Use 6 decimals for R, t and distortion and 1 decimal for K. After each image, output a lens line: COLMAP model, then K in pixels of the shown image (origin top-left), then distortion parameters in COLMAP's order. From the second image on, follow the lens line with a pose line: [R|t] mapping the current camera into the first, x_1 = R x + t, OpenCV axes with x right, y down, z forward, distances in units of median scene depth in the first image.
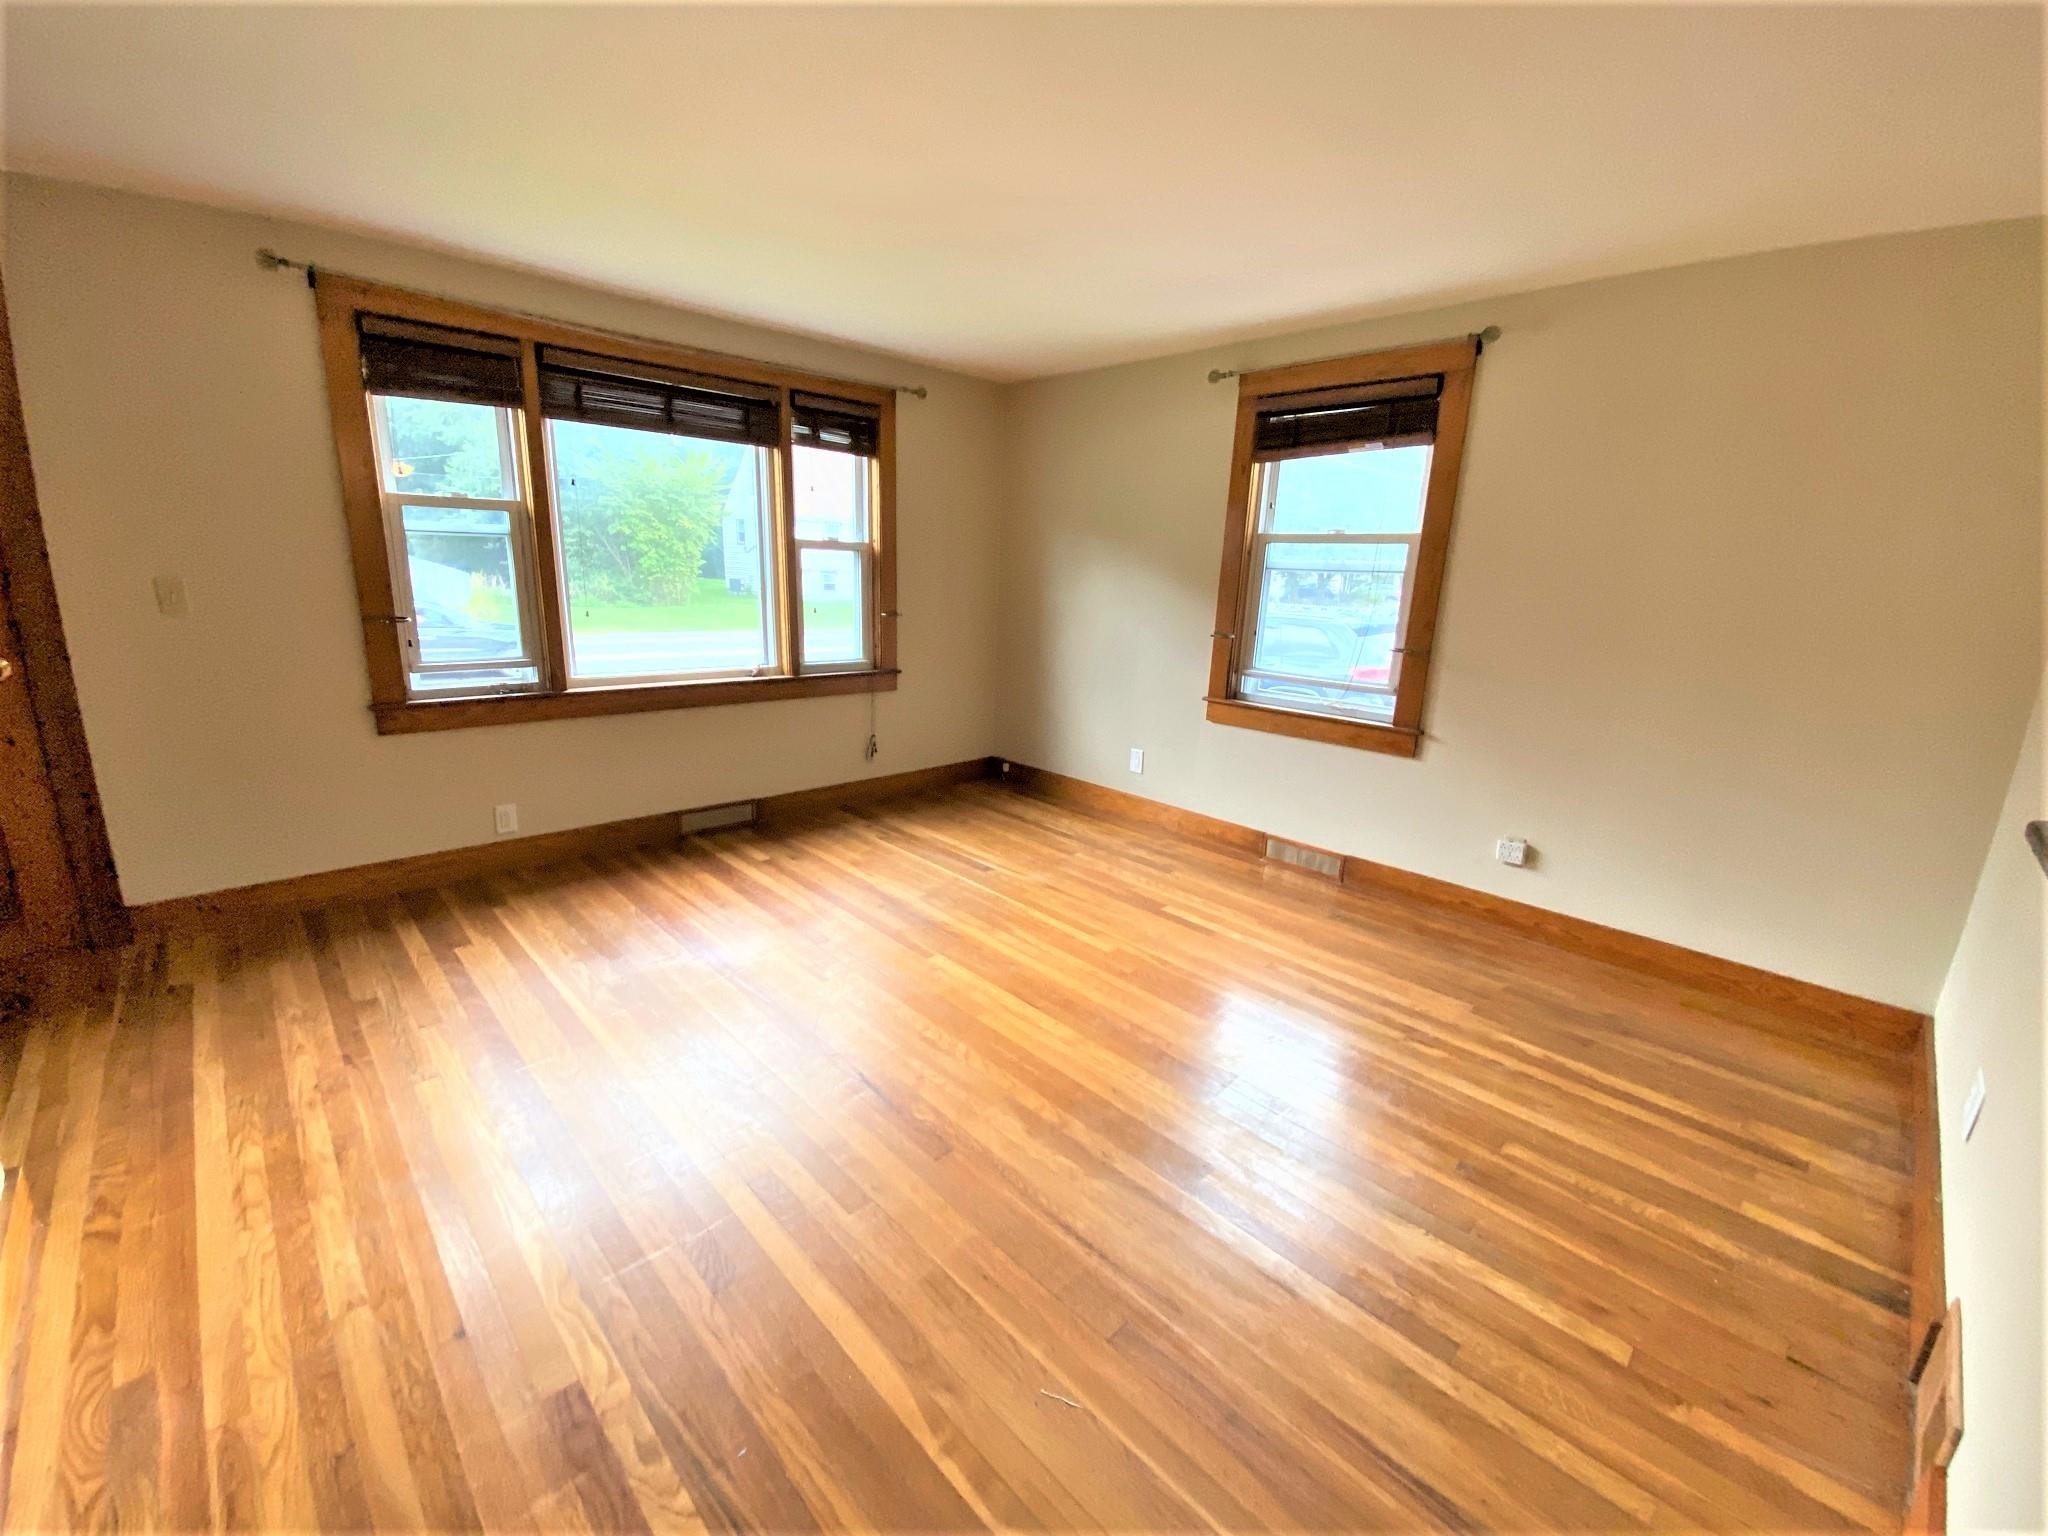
lens RADIAL K [[821.8, 0, 1025.6], [0, 821.8, 782.5], [0, 0, 1]] dist [0.012504, -0.017243]
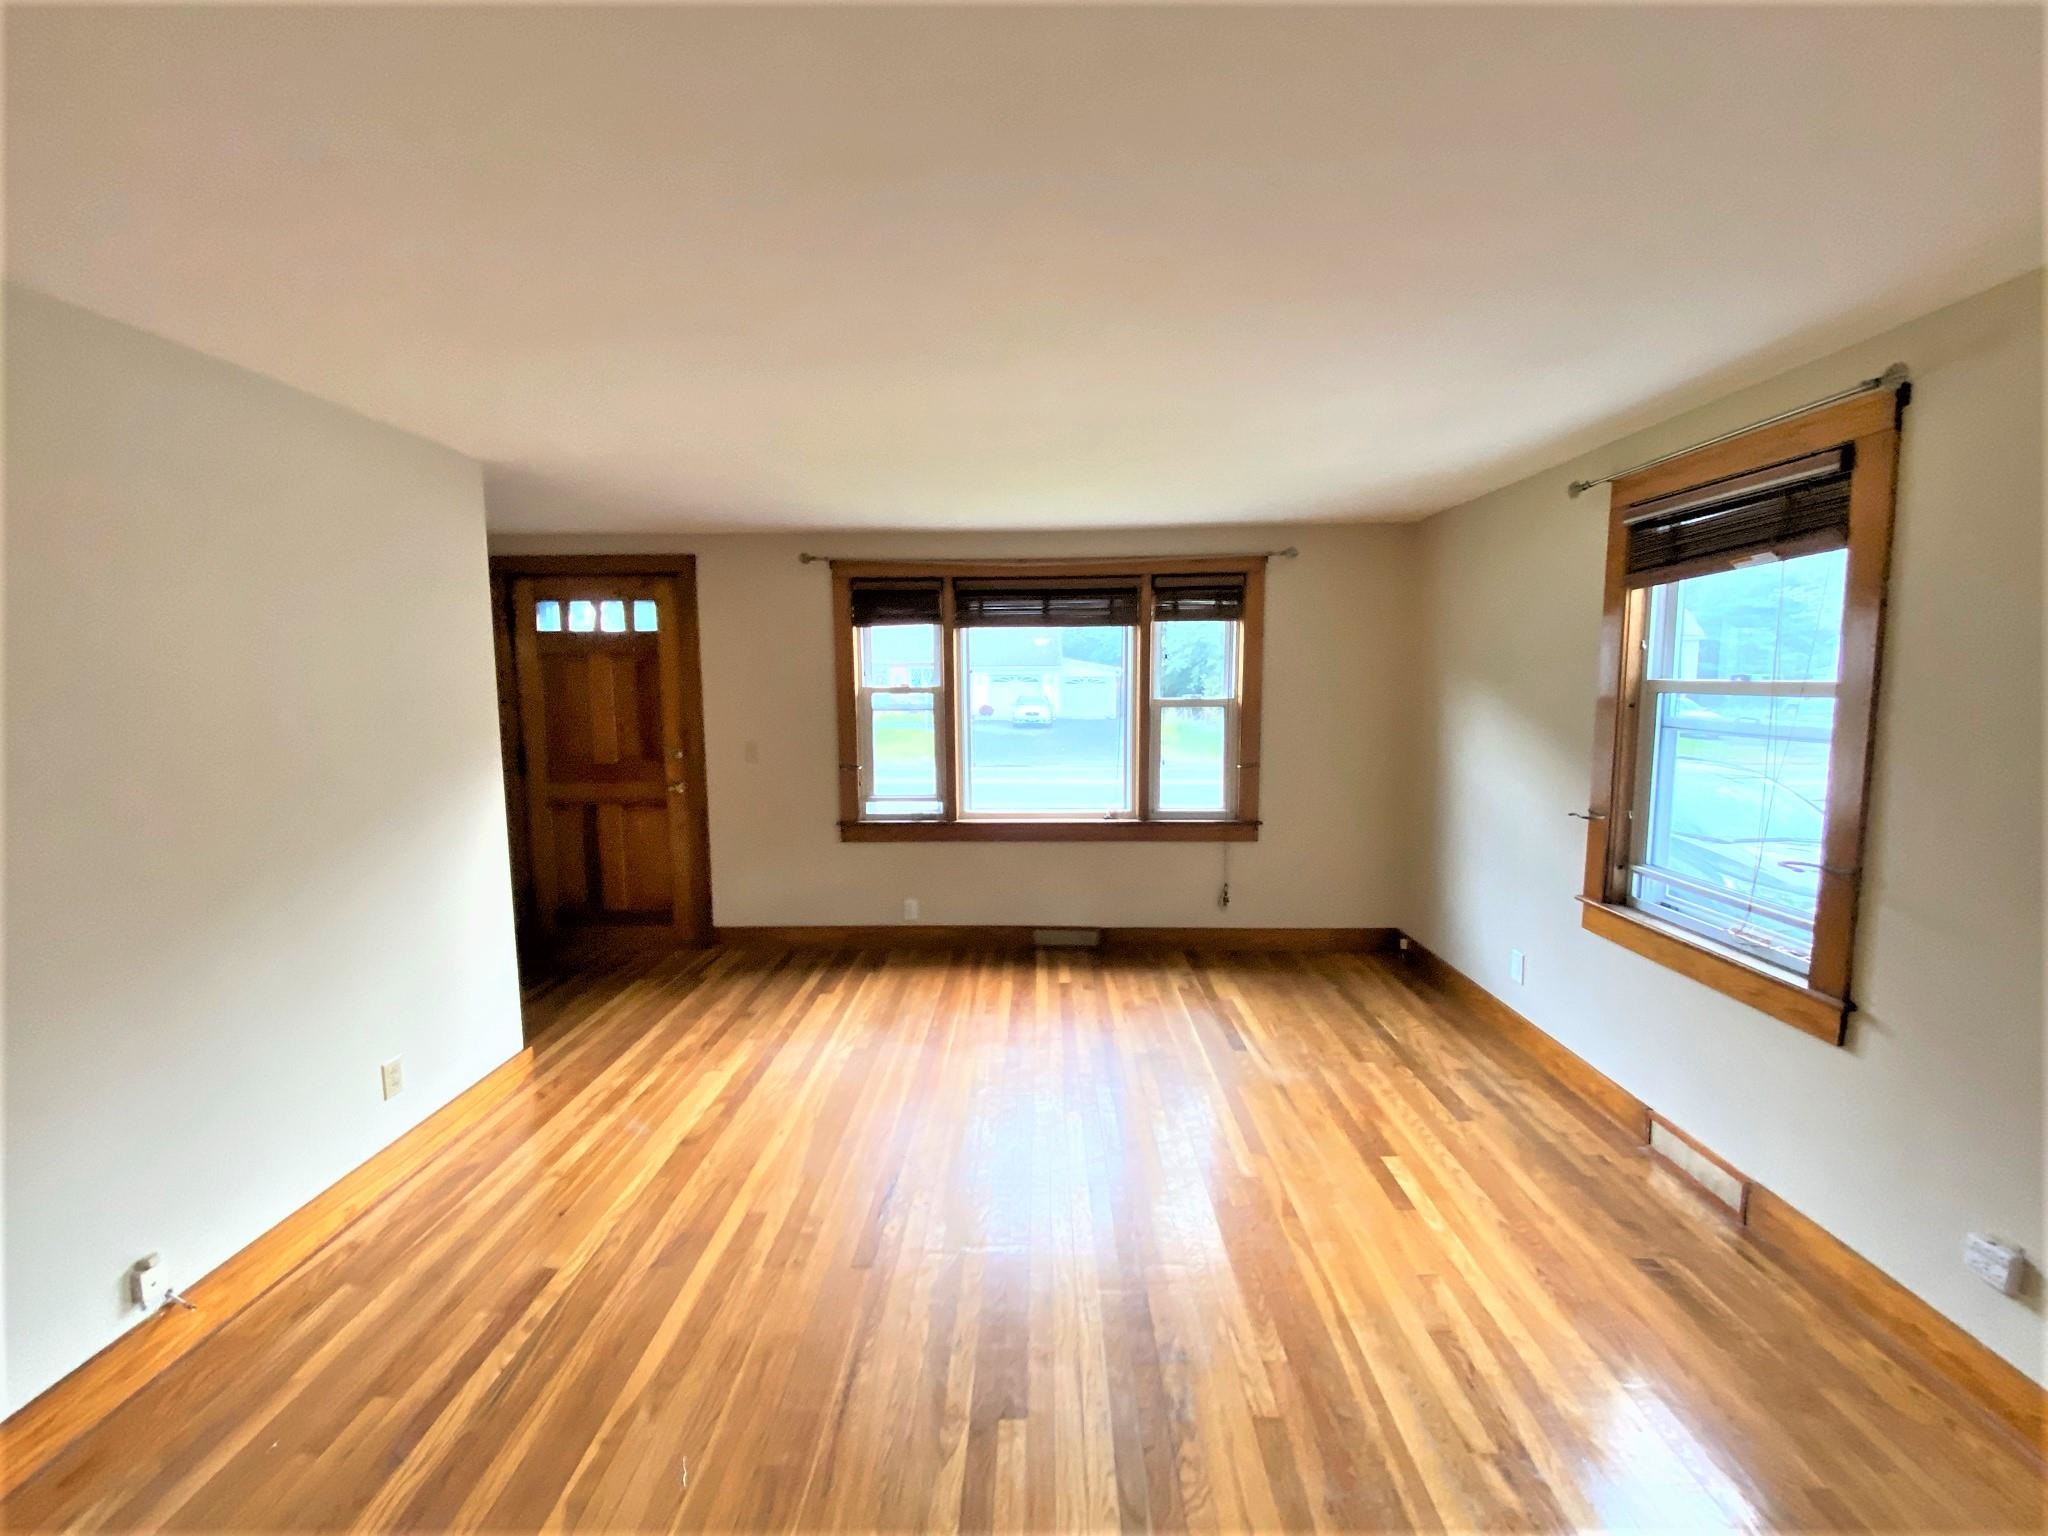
lens RADIAL K [[829.2, 0, 1017.1], [0, 829.2, 771.7], [0, 0, 1]] dist [0.054514, -0.042441]
pose [[0.694969, 0.037874, -0.718042, 0.476359], [-0.150183, 0.984232, -0.093443, -0.079291], [0.703181, 0.172777, 0.689699, 0.129259]]
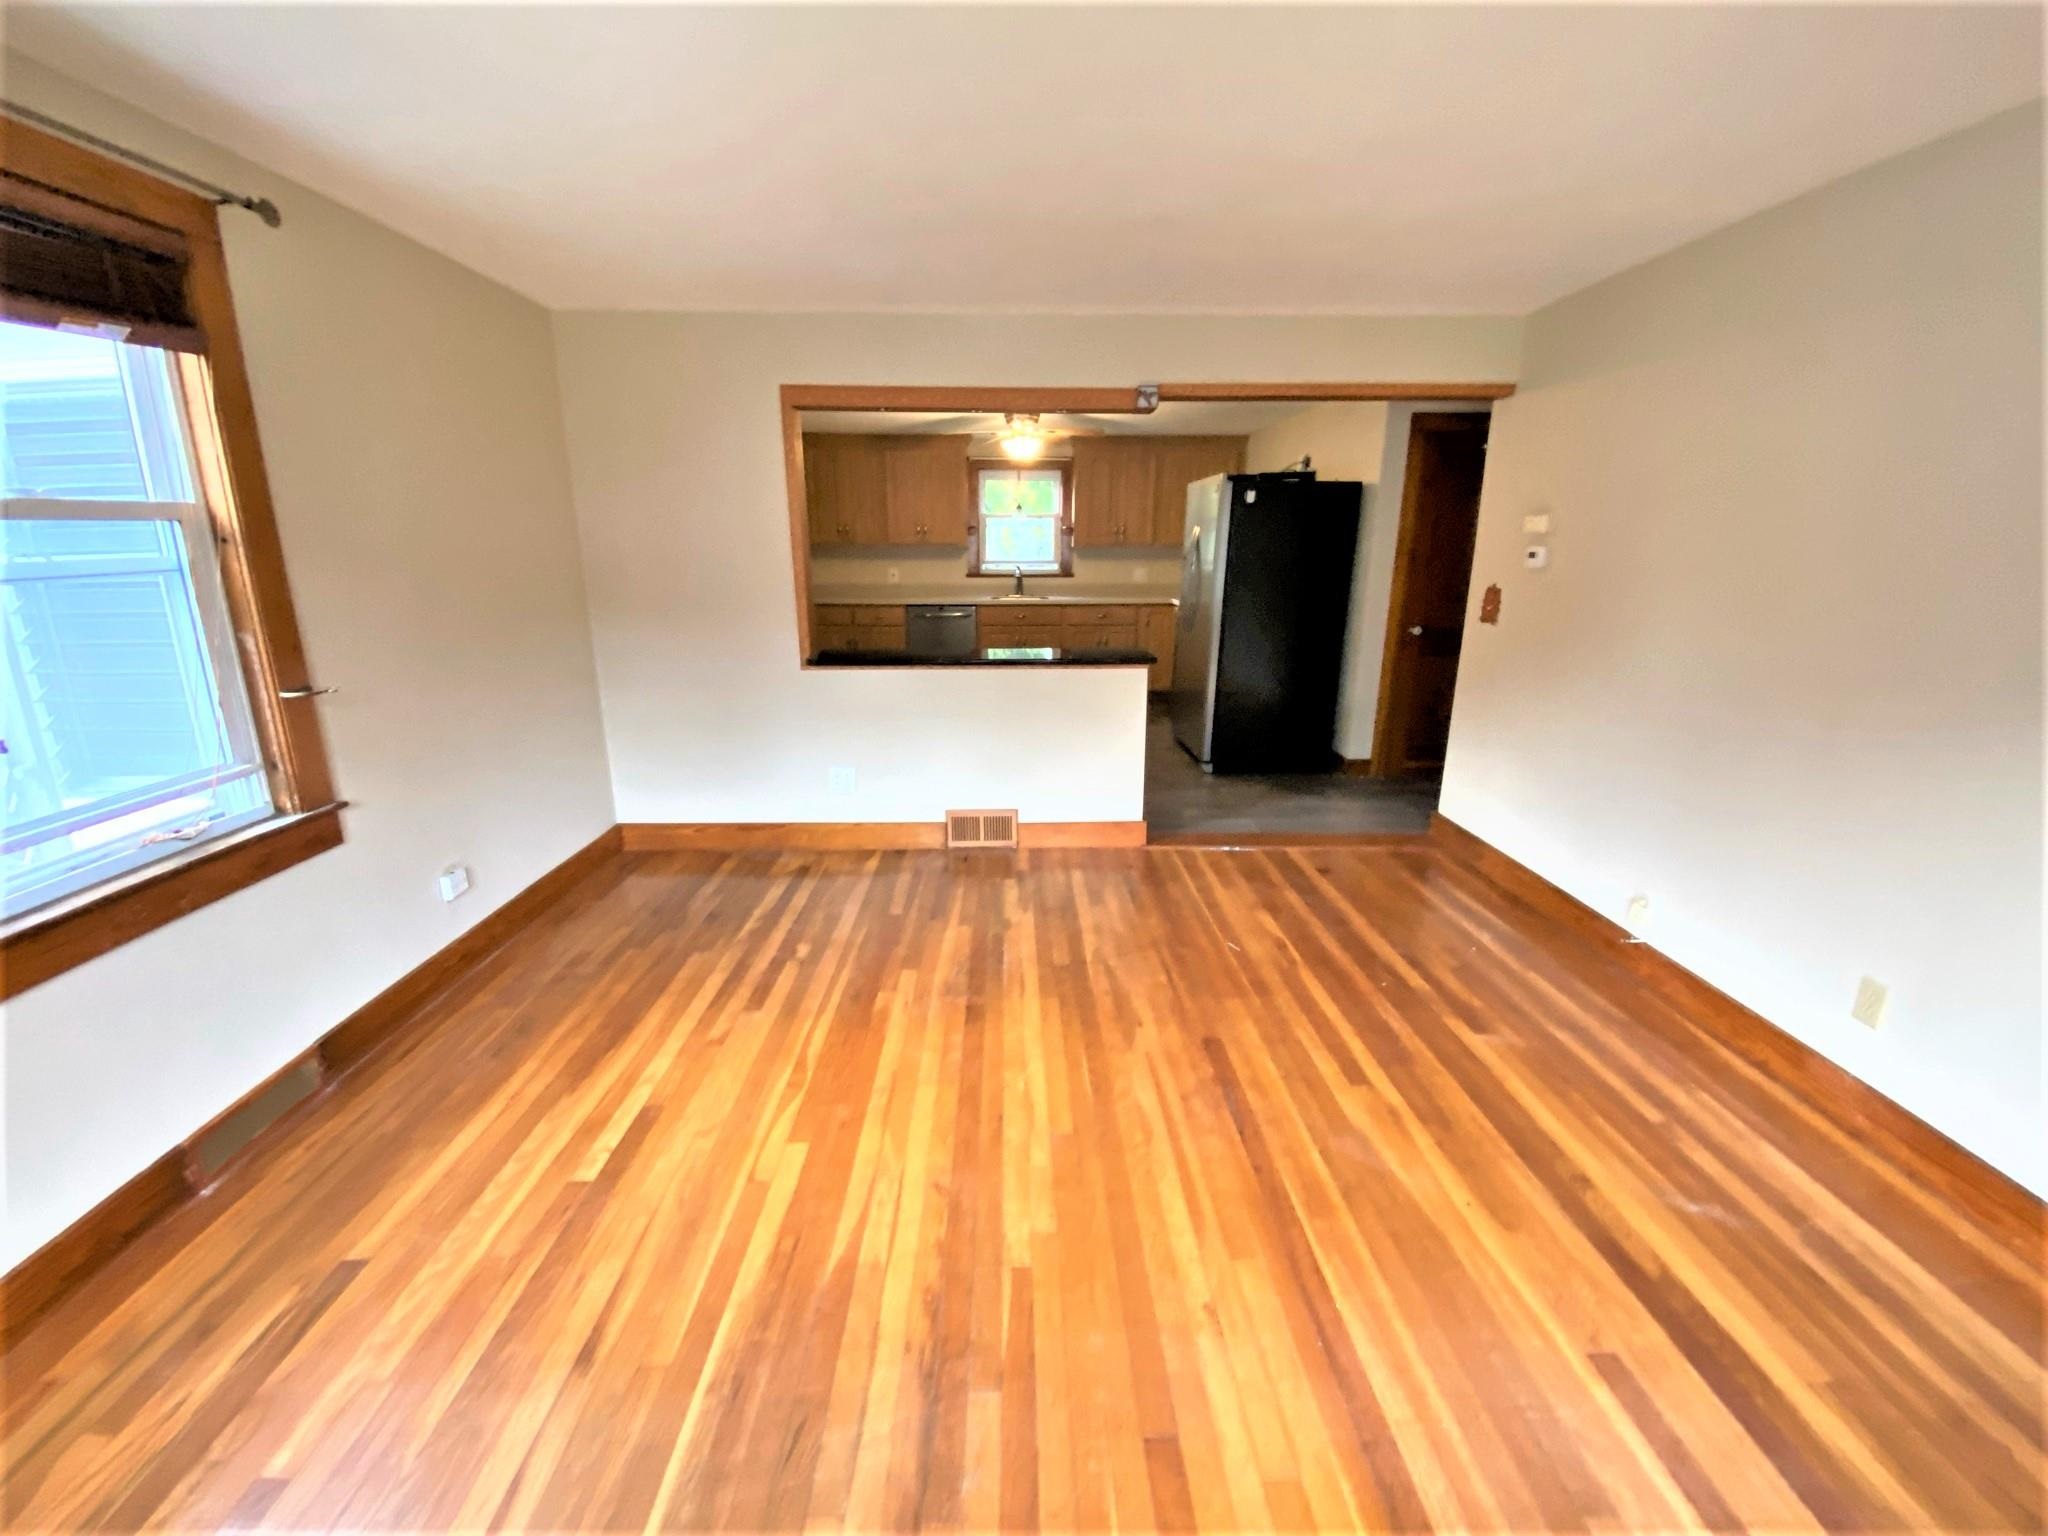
lens RADIAL K [[829.2, 0, 1017.1], [0, 829.2, 771.7], [0, 0, 1]] dist [0.054514, -0.042441]
pose [[-0.725253, -0.215880, 0.653761, -0.355705], [0.149320, 0.877645, 0.455459, -0.304953], [-0.672095, 0.427942, -0.604280, 1.006658]]
